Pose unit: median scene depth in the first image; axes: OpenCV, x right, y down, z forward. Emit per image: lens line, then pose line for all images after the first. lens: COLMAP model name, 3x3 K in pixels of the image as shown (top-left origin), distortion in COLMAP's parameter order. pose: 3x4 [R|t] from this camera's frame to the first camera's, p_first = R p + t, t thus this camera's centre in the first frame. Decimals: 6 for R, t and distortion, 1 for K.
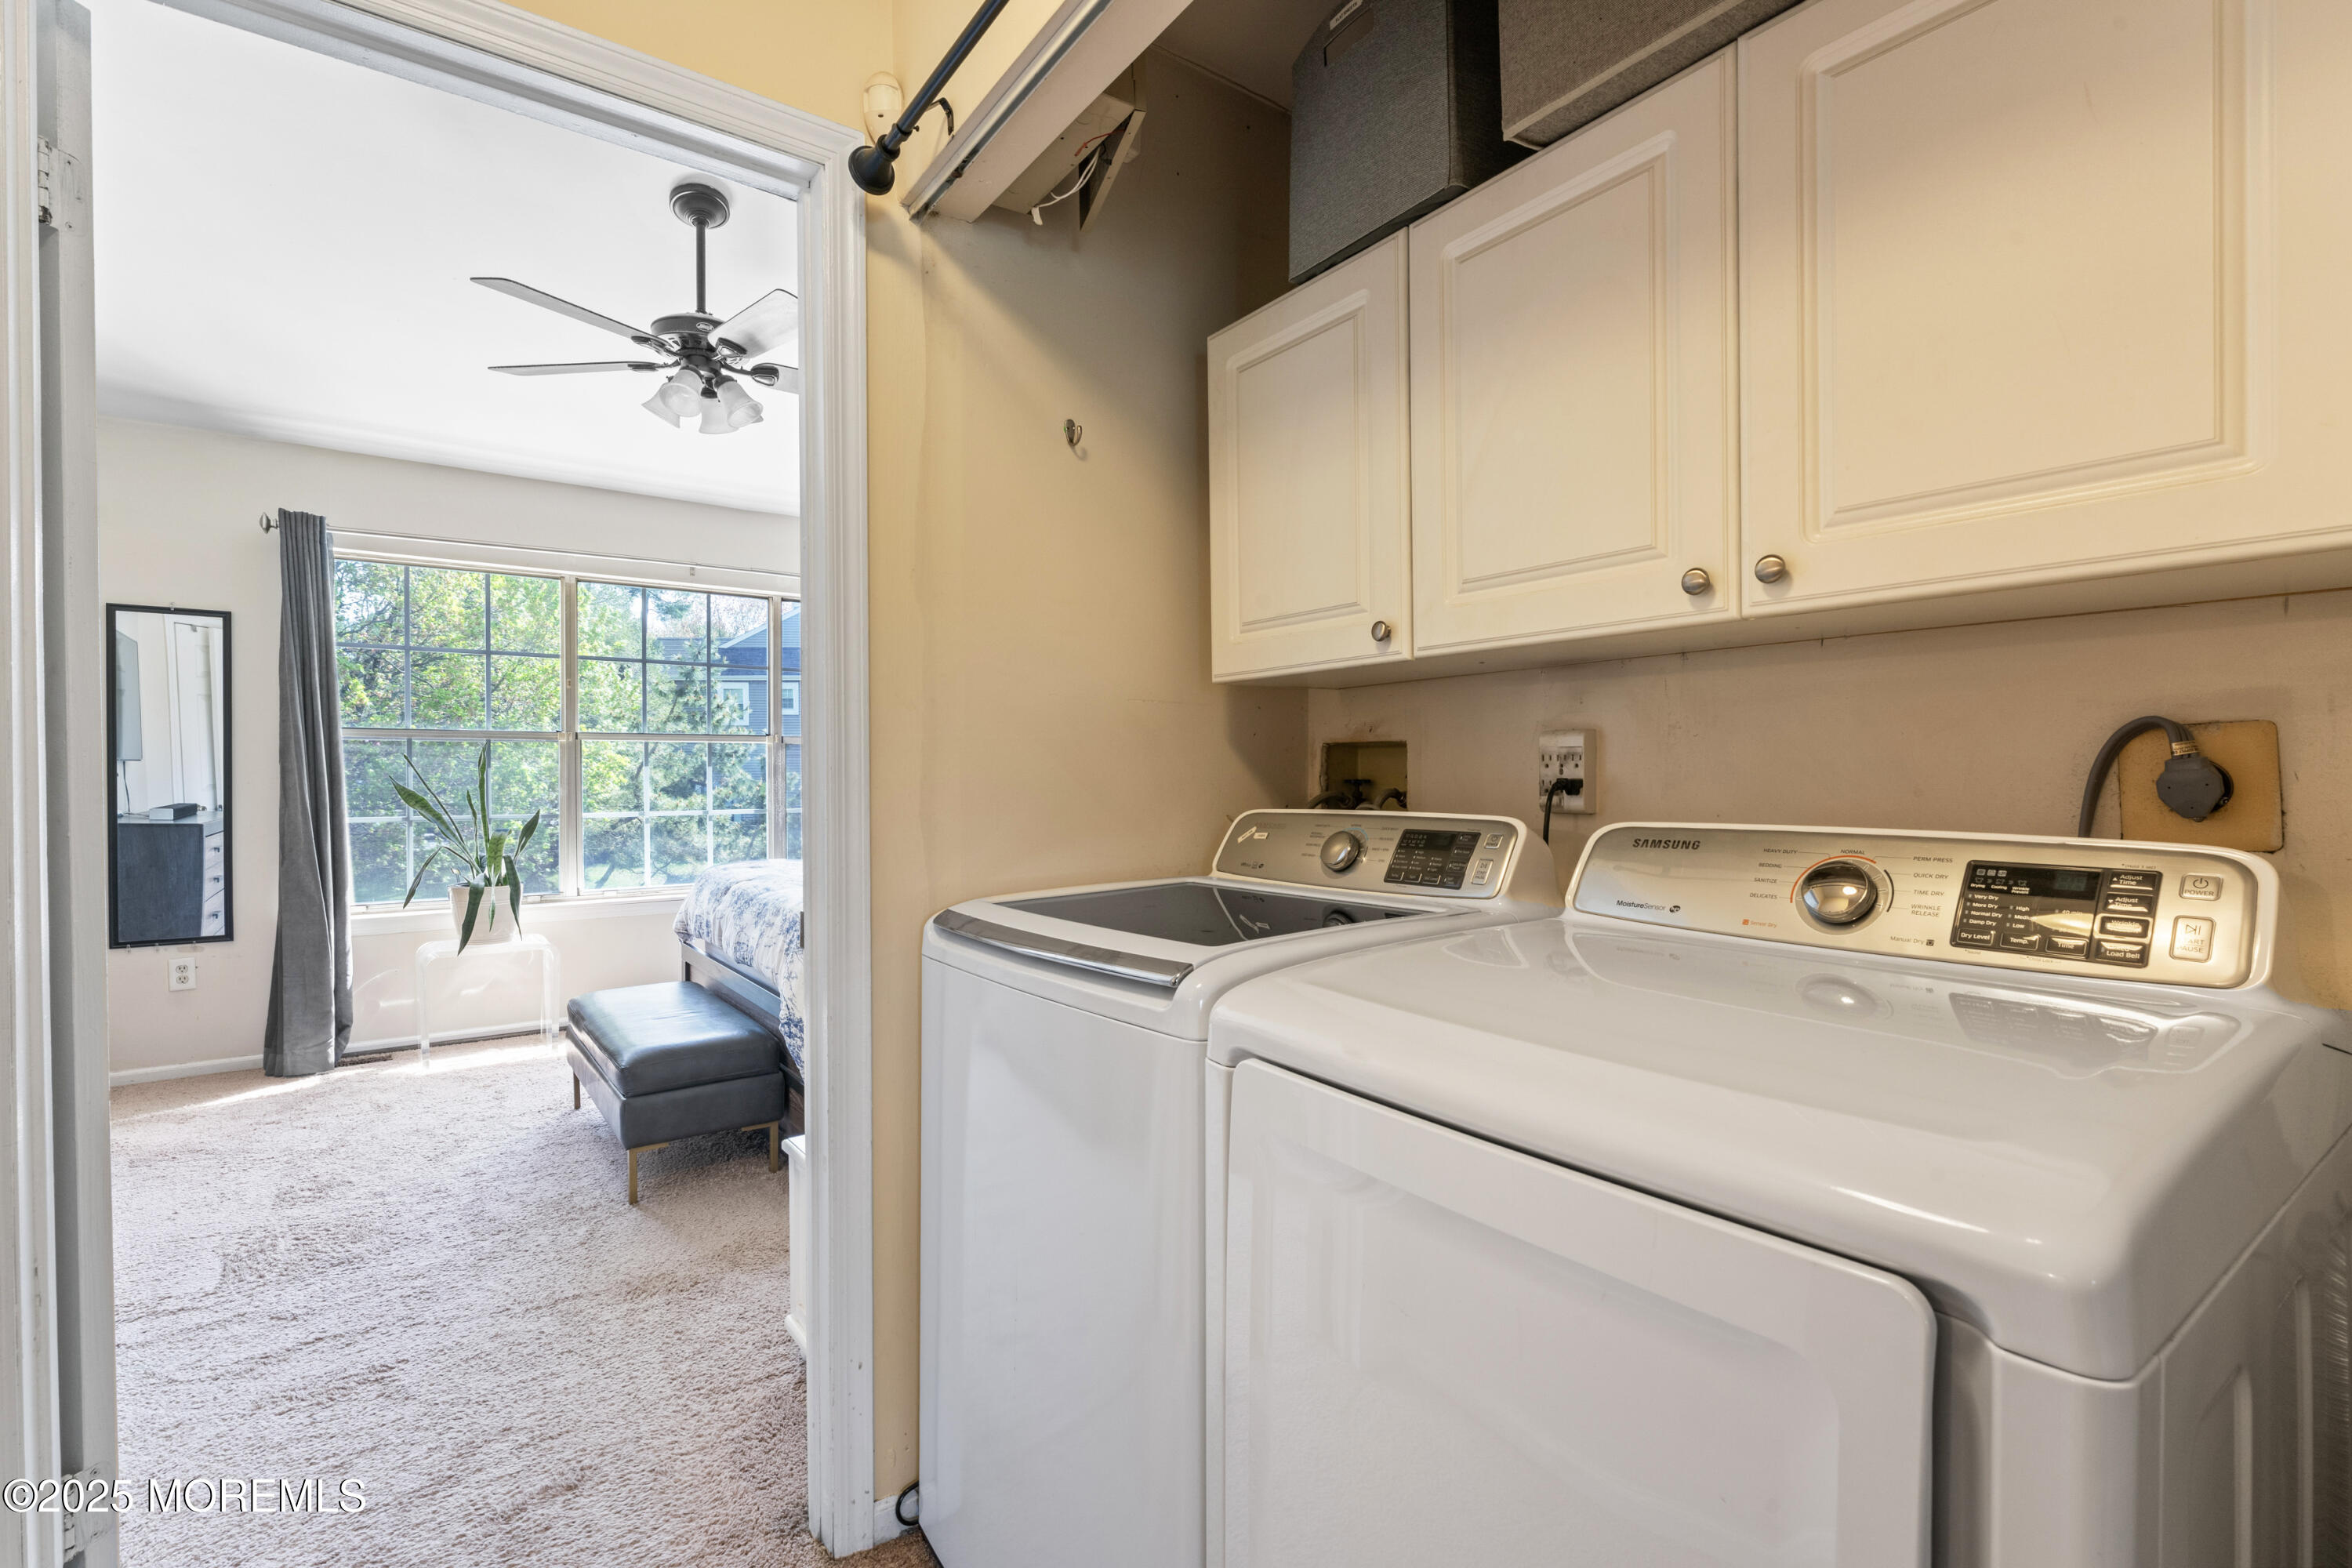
lens RADIAL K [[1091.8, 0, 1200.9], [0, 1091.8, 782.9], [0, 0, 1]] dist [-0.000839, -0.001385]
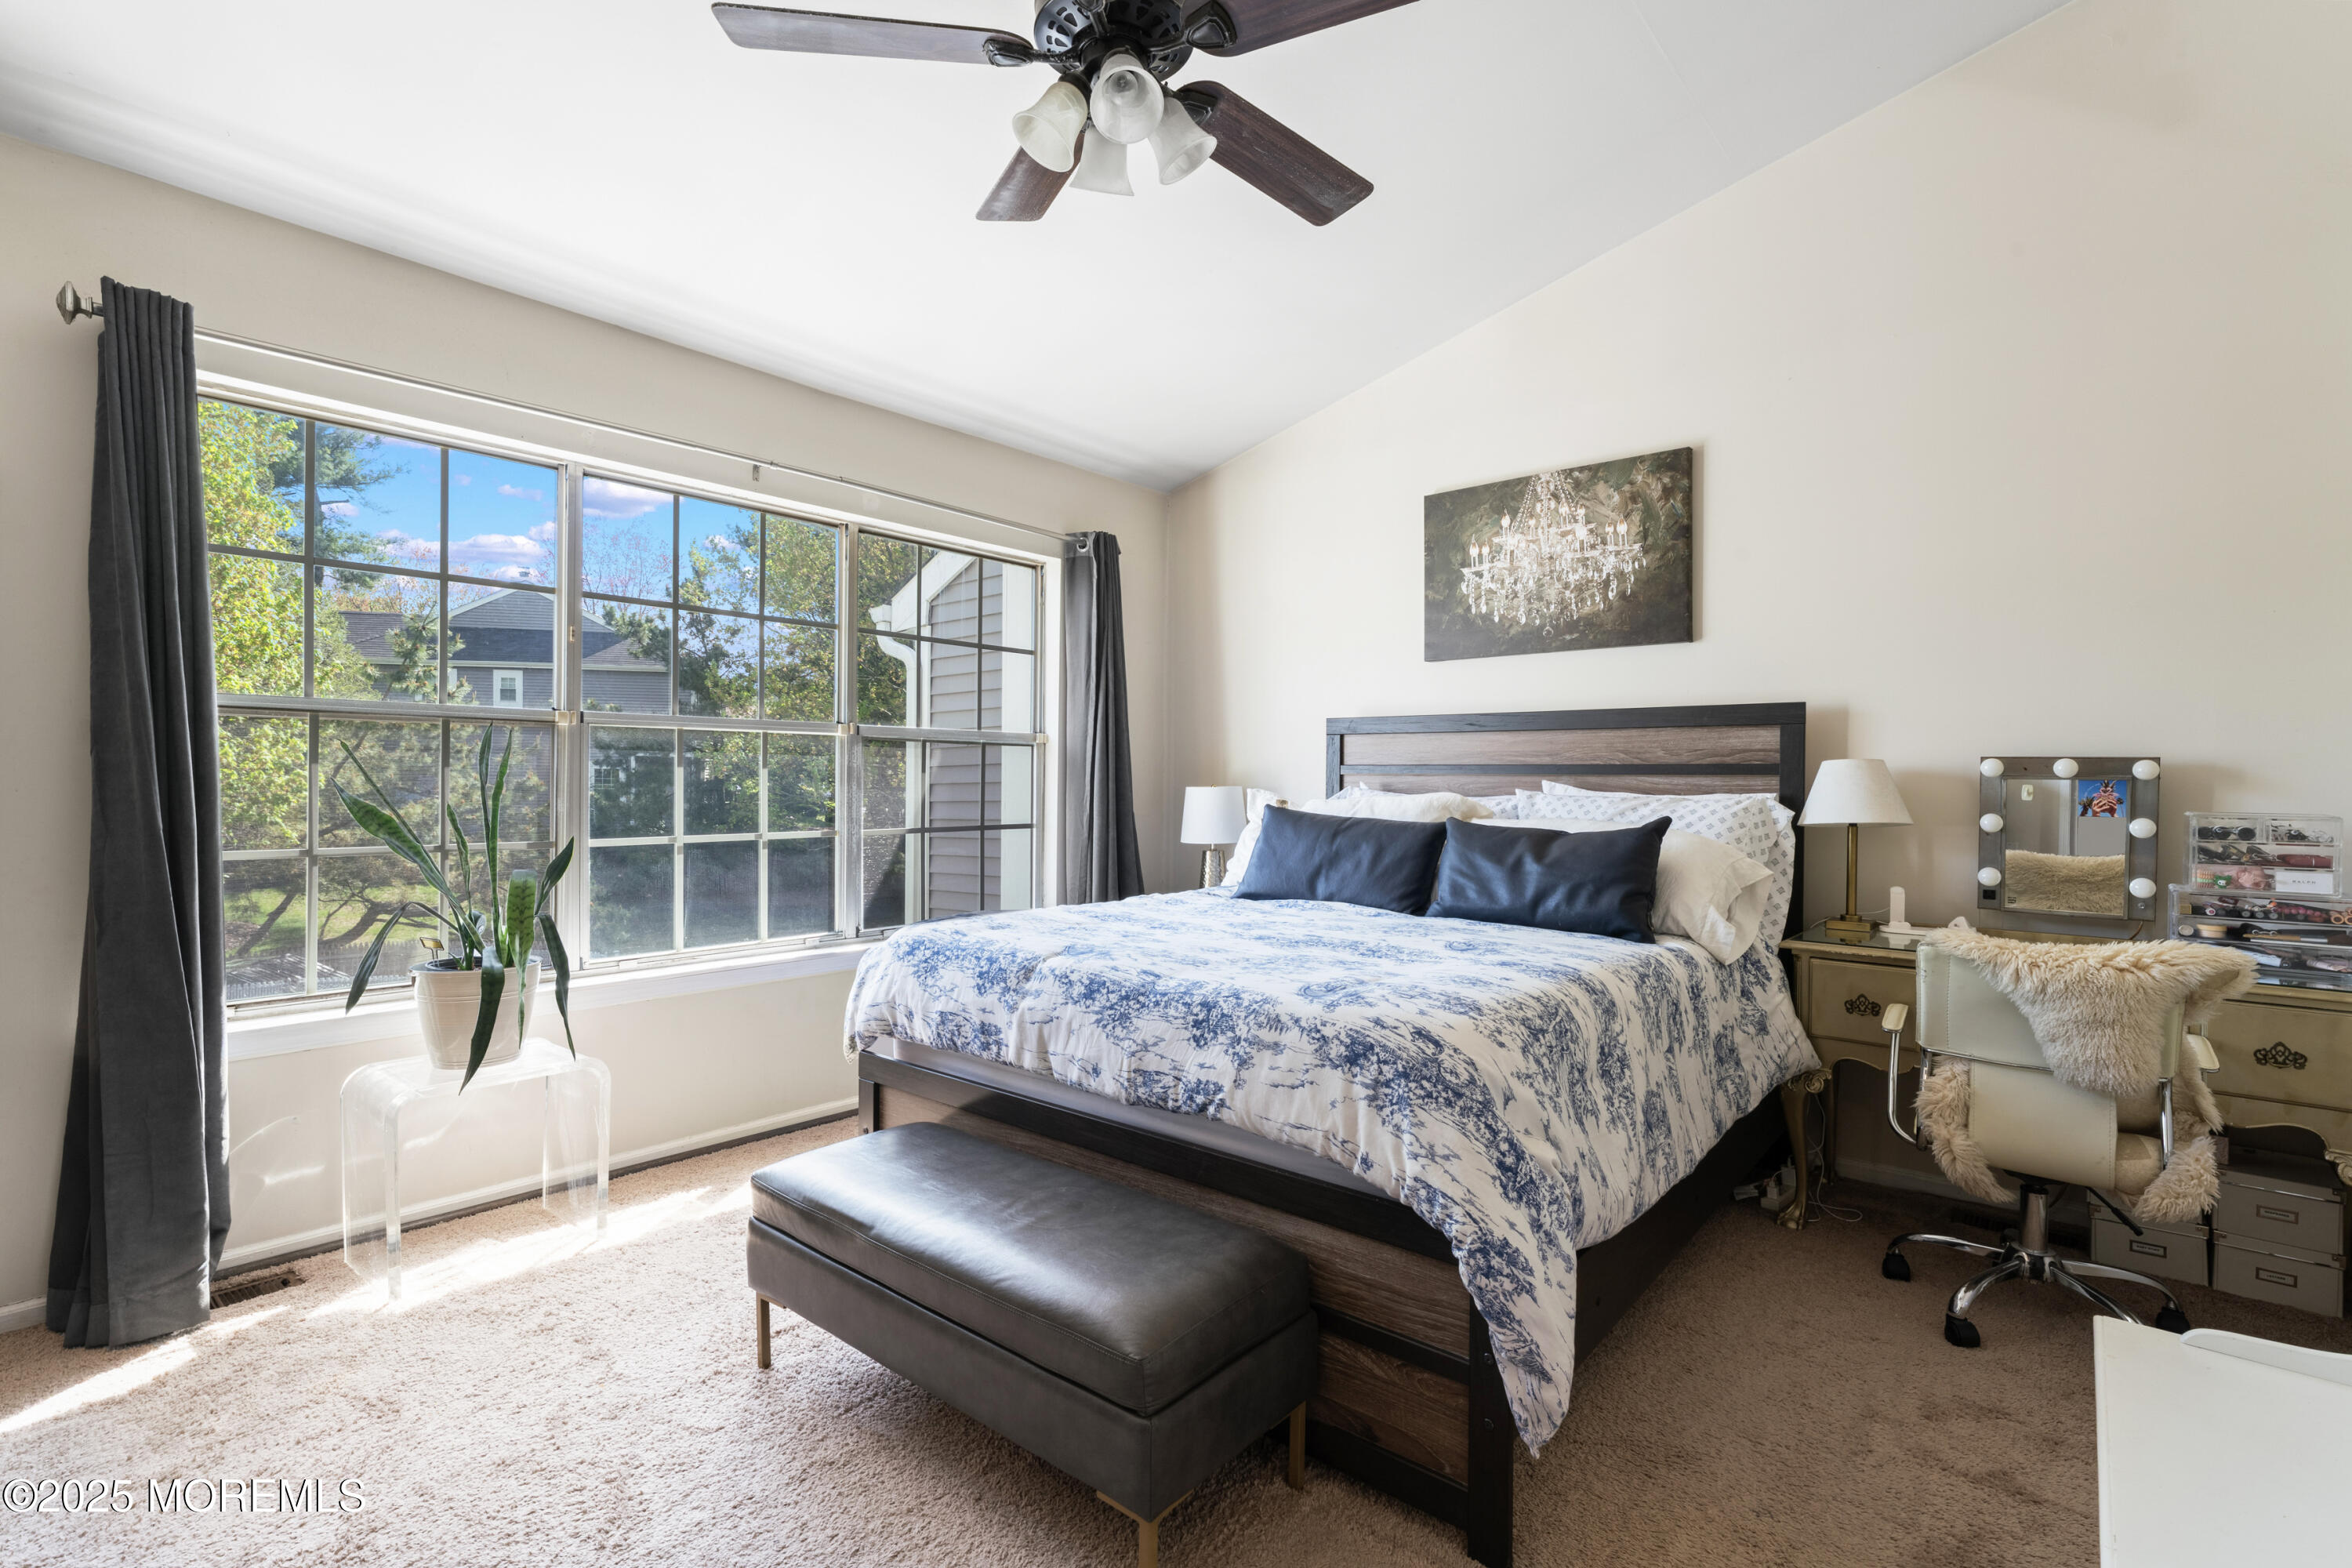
lens RADIAL K [[1091.8, 0, 1159.1], [0, 1091.8, 784.5], [0, 0, 1]] dist [-0.000839, -0.001385]
pose [[0.973584, 0.005796, 0.228254, -0.458908], [-0.004313, 0.999966, -0.006994, -0.001842], [-0.228287, 0.005825, 0.973577, 0.361295]]
